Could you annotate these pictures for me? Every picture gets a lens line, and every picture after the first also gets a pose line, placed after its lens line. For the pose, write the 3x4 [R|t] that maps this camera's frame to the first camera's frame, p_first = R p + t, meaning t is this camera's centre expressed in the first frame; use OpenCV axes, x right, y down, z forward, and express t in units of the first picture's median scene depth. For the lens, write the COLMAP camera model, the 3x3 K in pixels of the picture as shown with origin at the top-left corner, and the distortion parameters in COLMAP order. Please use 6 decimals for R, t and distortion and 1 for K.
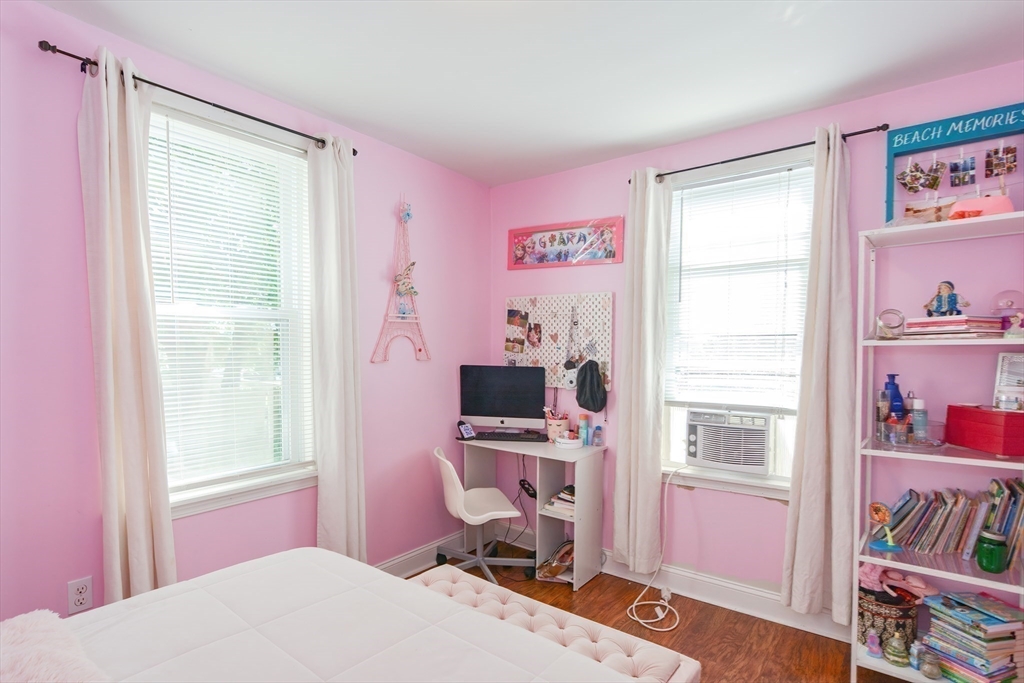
lens RADIAL K [[509.2, 0, 506.5], [0, 509.2, 371.3], [0, 0, 1]] dist [-0.015900, 0.000688]
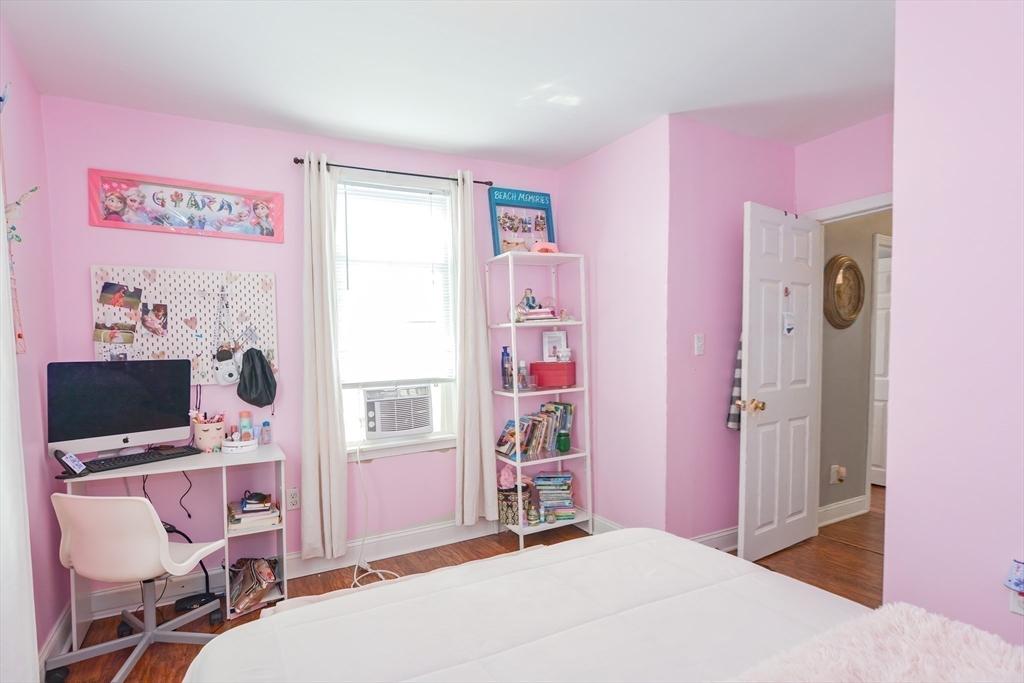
lens RADIAL K [[509.2, 0, 506.5], [0, 509.2, 371.3], [0, 0, 1]] dist [-0.015900, 0.000688]
pose [[0.420014, -0.059287, 0.905579, -0.438779], [0.074666, 0.996738, 0.030624, 0.023263], [-0.904441, 0.054754, 0.423071, 0.230548]]
